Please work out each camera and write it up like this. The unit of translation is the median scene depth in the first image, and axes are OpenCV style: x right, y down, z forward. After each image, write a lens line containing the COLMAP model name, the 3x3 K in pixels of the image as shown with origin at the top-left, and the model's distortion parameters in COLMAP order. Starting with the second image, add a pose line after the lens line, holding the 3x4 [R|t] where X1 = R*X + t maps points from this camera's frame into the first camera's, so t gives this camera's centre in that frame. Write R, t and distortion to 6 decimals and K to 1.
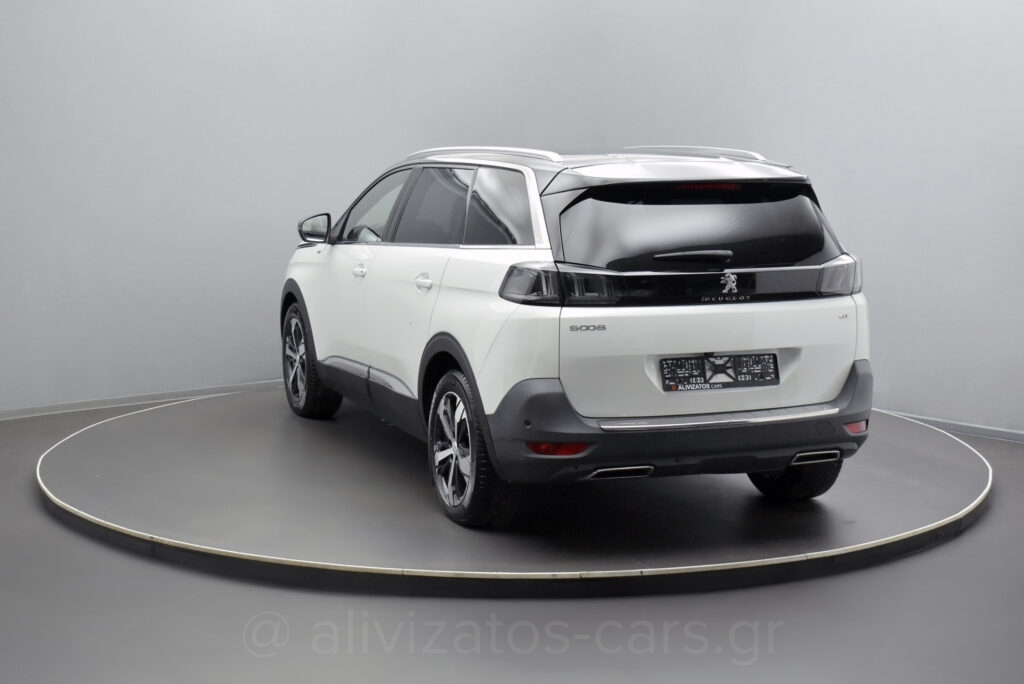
lens RADIAL K [[1617.7, 0, 513.3], [0, 1617.7, 348.2], [0, 0, 1]] dist [0.066510, 0.000000]
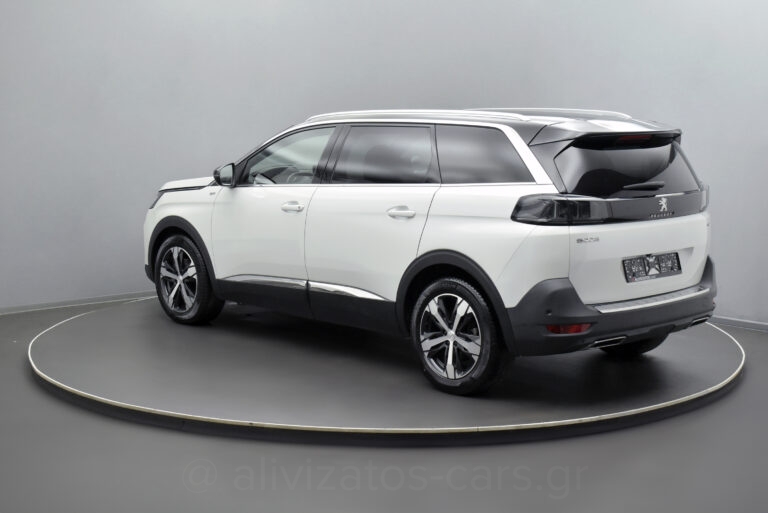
lens RADIAL K [[1213.2, 0, 386.6], [0, 1213.2, 252.3], [0, 0, 1]] dist [0.066510, 0.000000]
pose [[0.929468, -0.048524, 0.365697, -0.470998], [0.050630, 0.998710, 0.003836, -0.014121], [-0.365412, 0.014950, 0.930726, 0.090235]]
